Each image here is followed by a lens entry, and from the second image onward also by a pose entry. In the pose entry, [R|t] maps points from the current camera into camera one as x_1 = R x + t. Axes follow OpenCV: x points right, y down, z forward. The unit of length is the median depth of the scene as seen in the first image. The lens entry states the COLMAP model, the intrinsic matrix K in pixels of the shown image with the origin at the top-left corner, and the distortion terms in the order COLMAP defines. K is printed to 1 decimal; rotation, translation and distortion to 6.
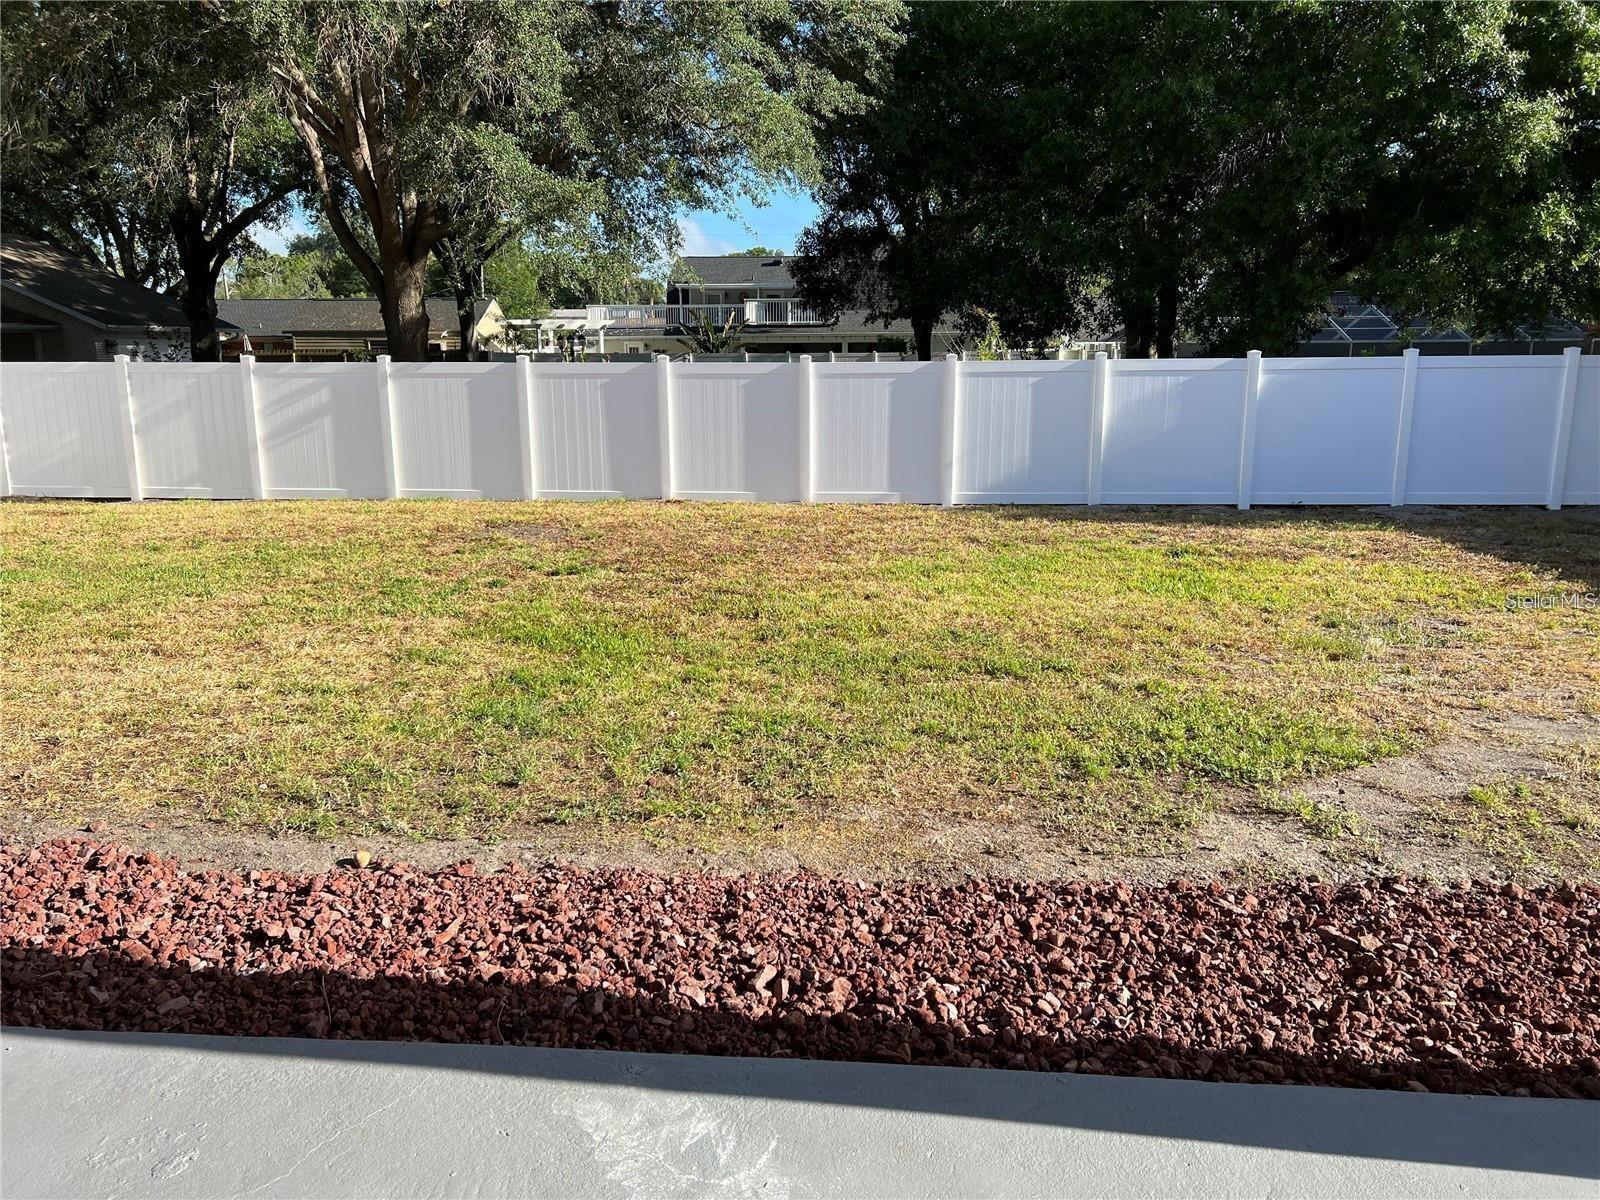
lens RADIAL K [[1188.5, 0, 809.5], [0, 1188.5, 606.6], [0, 0, 1]] dist [0.073678, -0.094167]
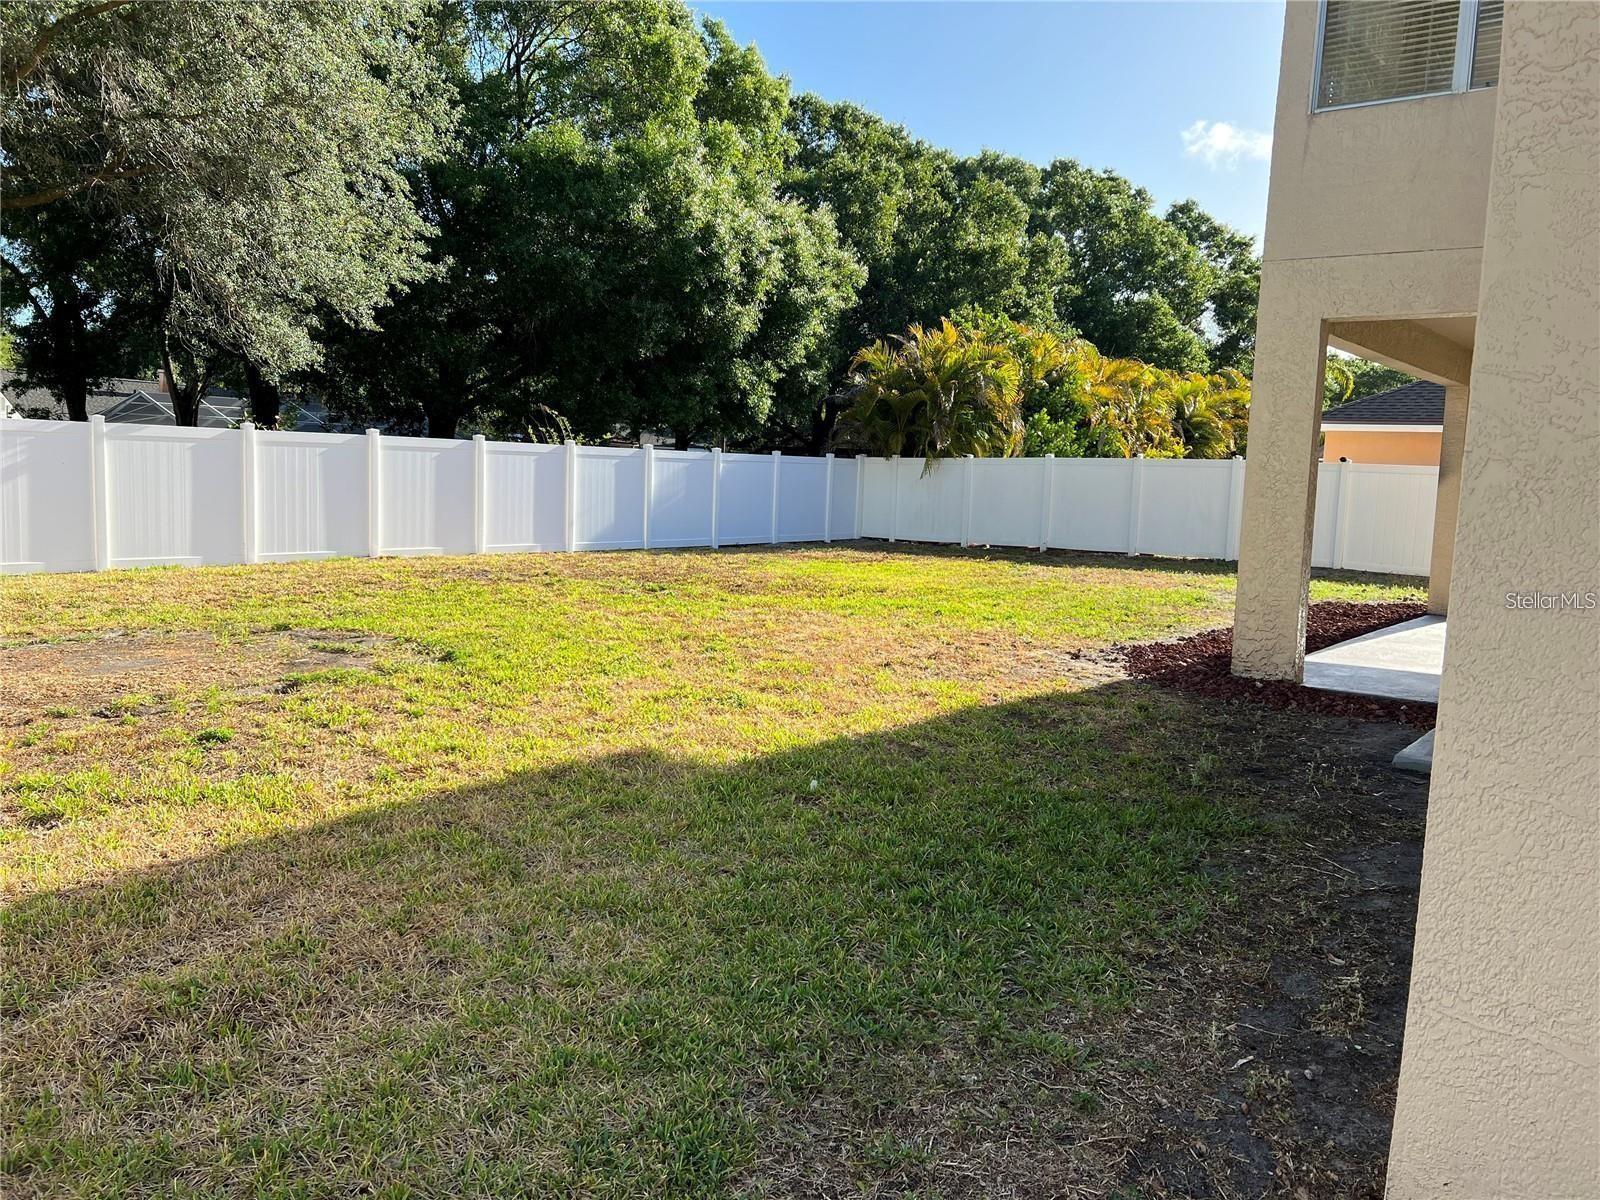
lens RADIAL K [[1188.5, 0, 809.5], [0, 1188.5, 606.6], [0, 0, 1]] dist [0.073678, -0.094167]
pose [[0.534797, -0.070270, 0.842054, -0.840985], [0.126380, 0.991979, 0.002517, 0.005112], [-0.835476, 0.105073, 0.539388, 0.065859]]
